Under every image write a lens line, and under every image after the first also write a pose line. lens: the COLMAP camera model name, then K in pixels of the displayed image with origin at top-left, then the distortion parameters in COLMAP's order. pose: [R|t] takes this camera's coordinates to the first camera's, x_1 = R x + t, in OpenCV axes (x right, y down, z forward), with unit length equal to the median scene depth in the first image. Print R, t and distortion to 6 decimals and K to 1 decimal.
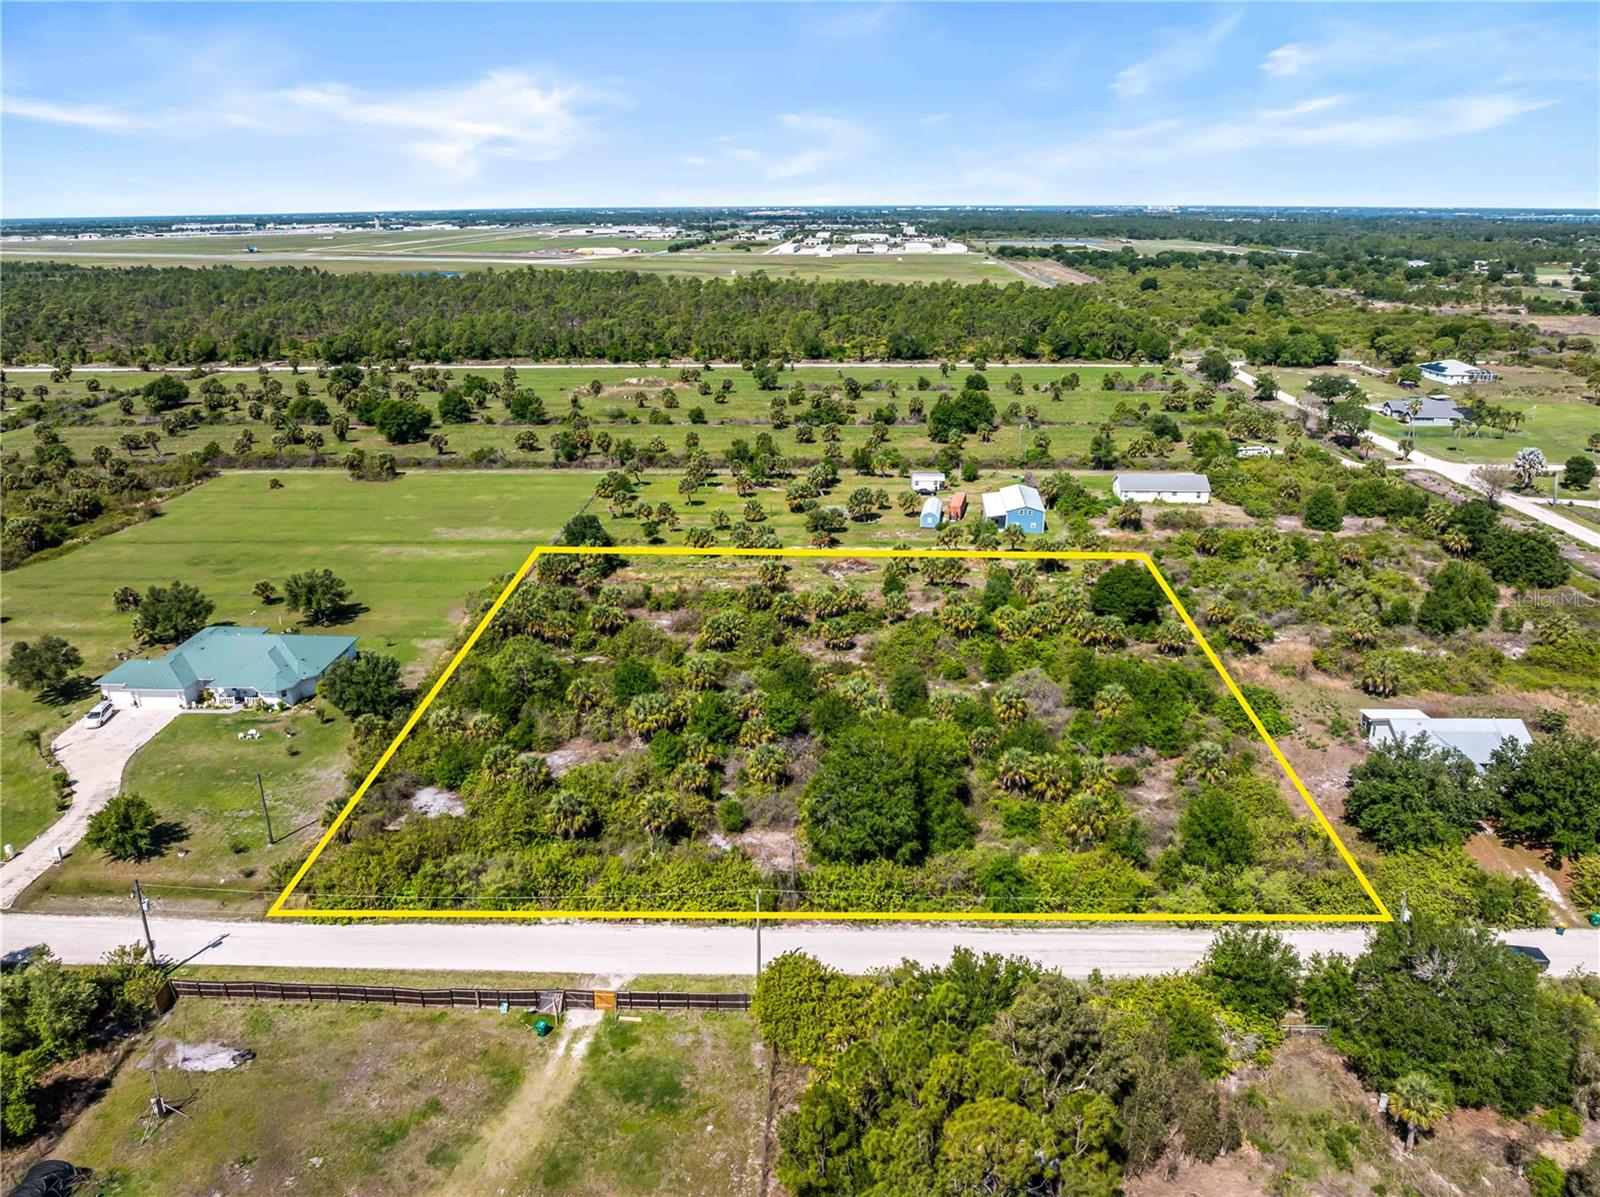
lens RADIAL K [[1139.0, 0, 791.8], [0, 1139.0, 604.2], [0, 0, 1]] dist [-0.033754, -0.013616]
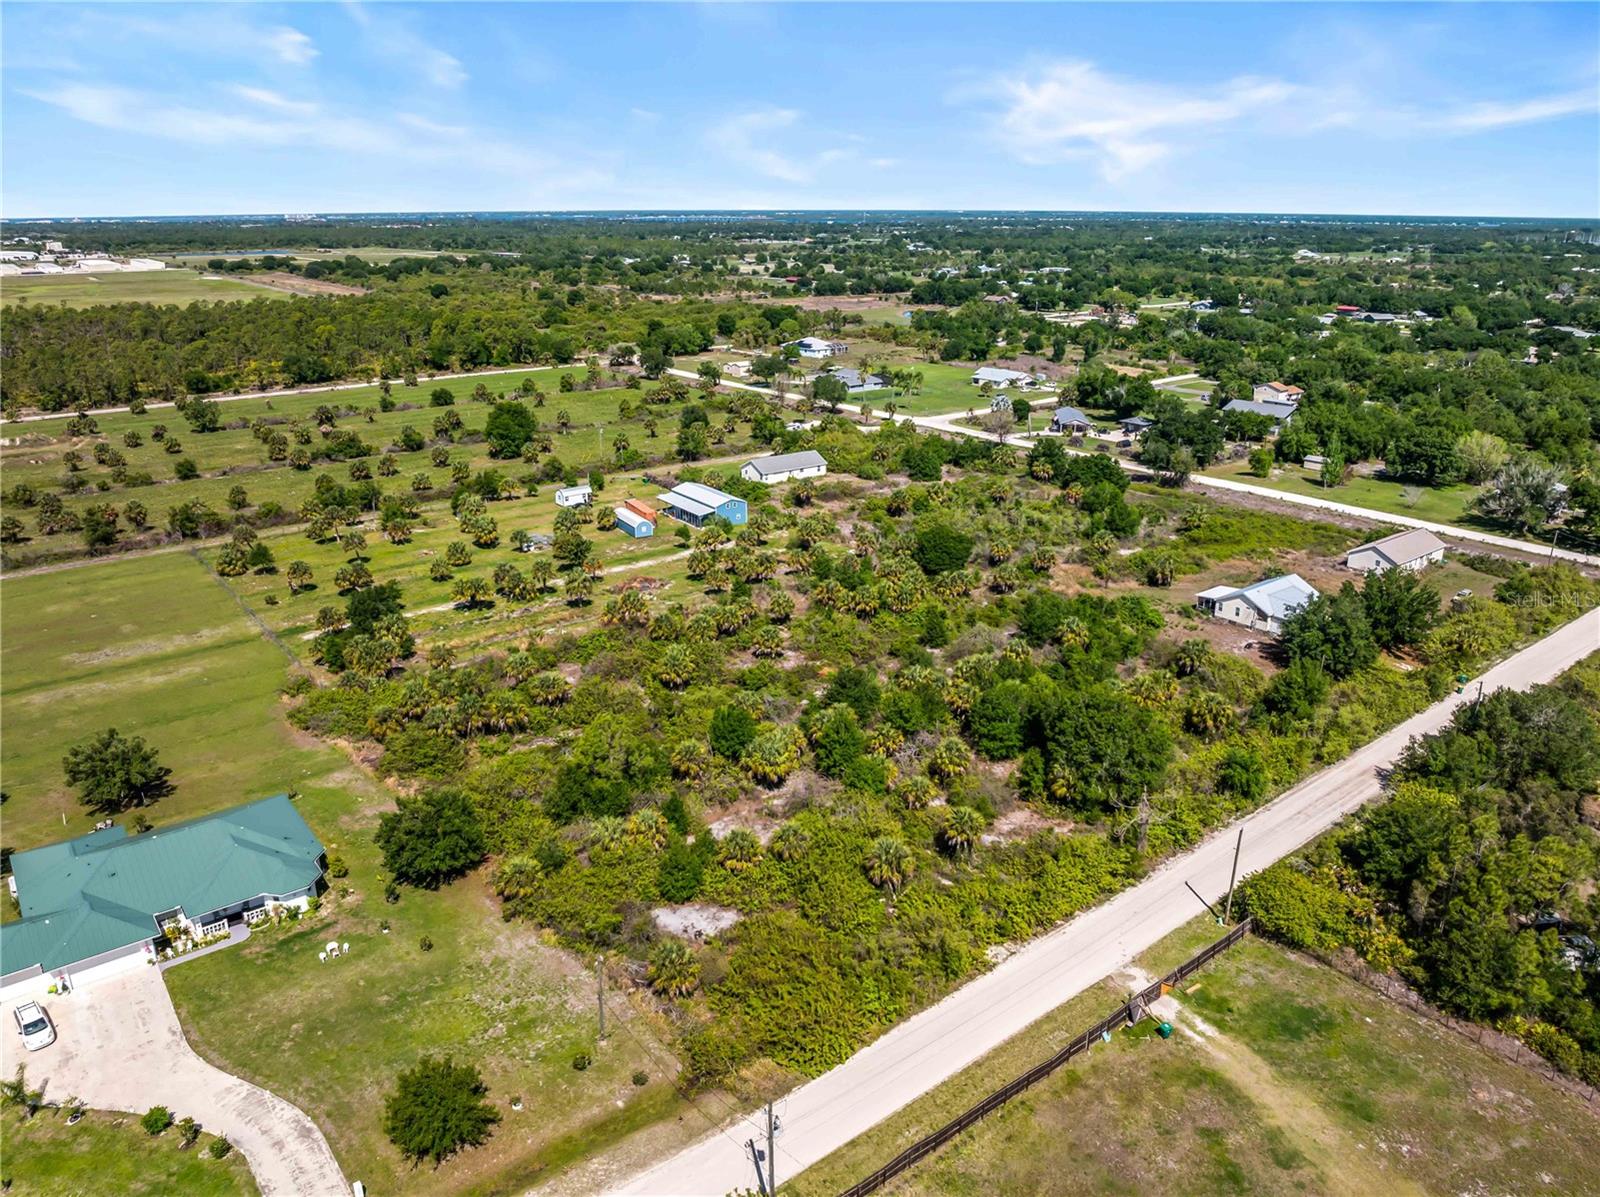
lens RADIAL K [[1139.0, 0, 801.8], [0, 1139.0, 583.7], [0, 0, 1]] dist [-0.033754, -0.013616]
pose [[0.761117, -0.198196, 0.617592, -0.406001], [0.211890, 0.975906, 0.052053, -0.052088], [-0.613028, 0.091244, 0.784774, 0.154813]]
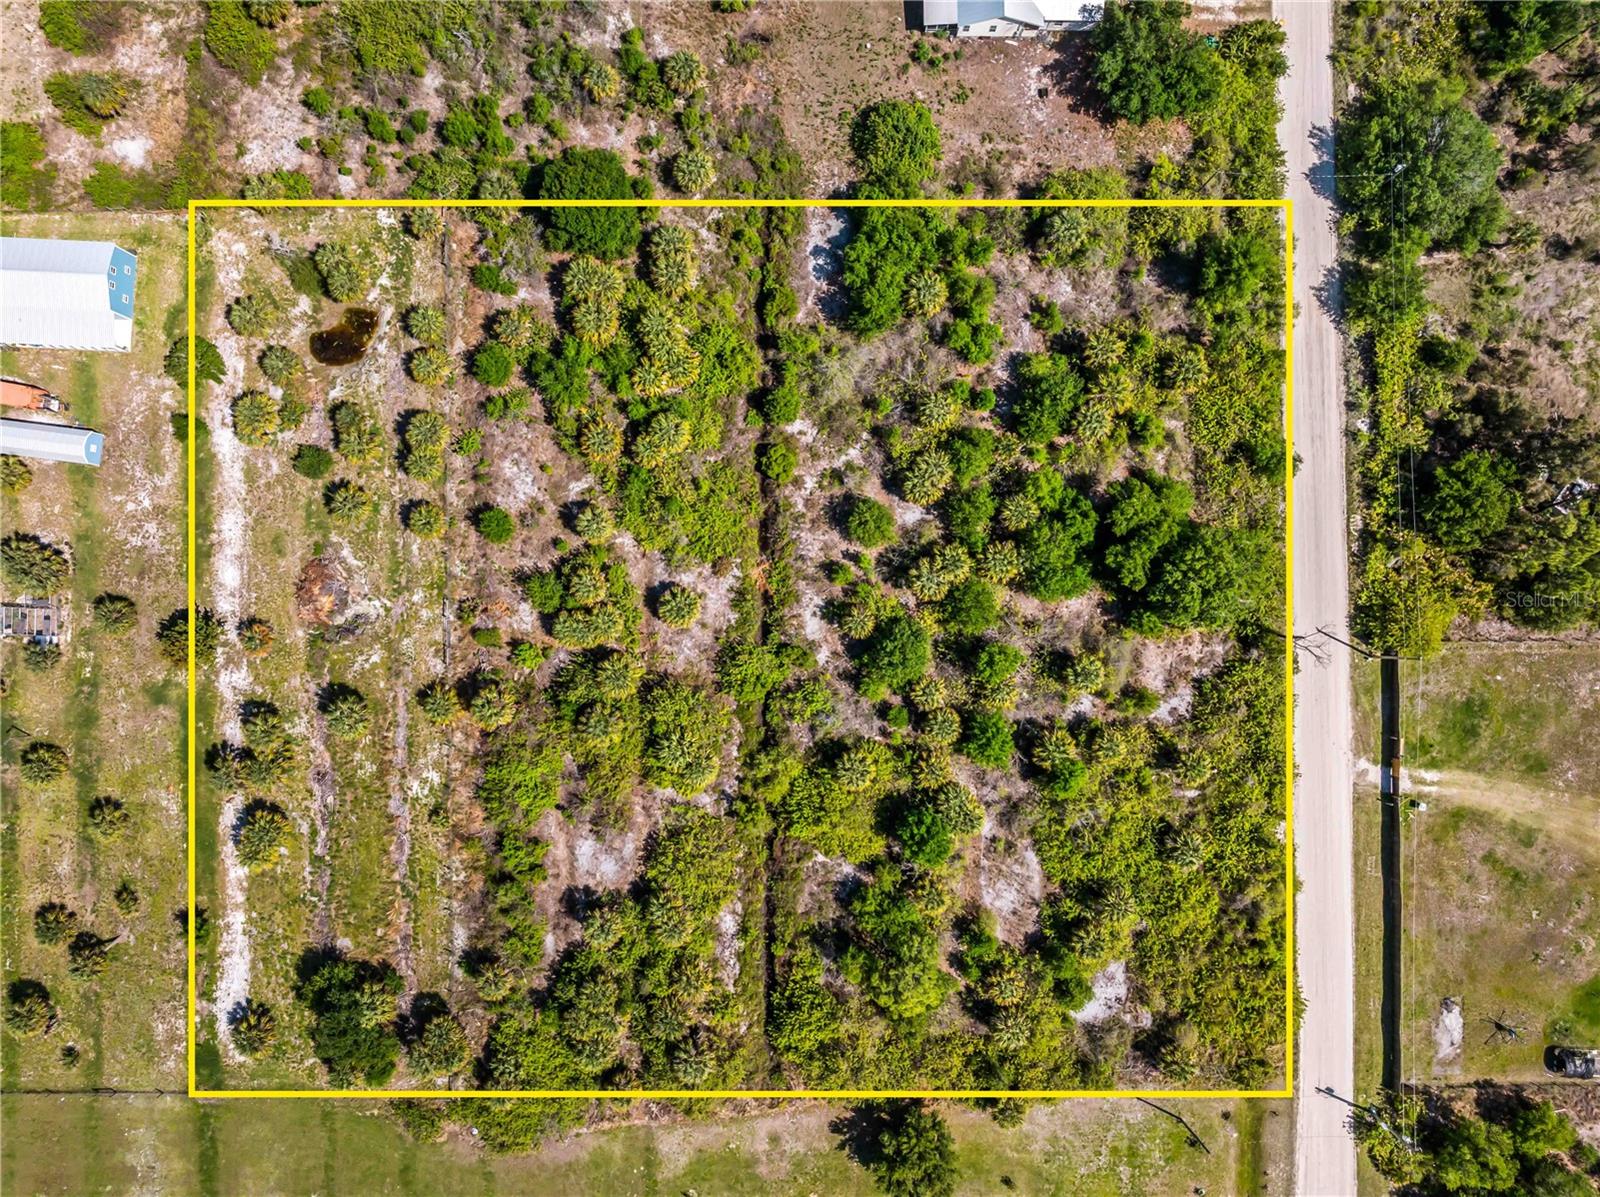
lens RADIAL K [[1139.0, 0, 797.7], [0, 1139.0, 595.5], [0, 0, 1]] dist [-0.033754, -0.013616]
pose [[-0.046361, -0.998821, 0.014380, 0.023828], [0.345167, -0.002509, 0.938538, -0.493021], [-0.937395, 0.048475, 0.344877, 0.500556]]
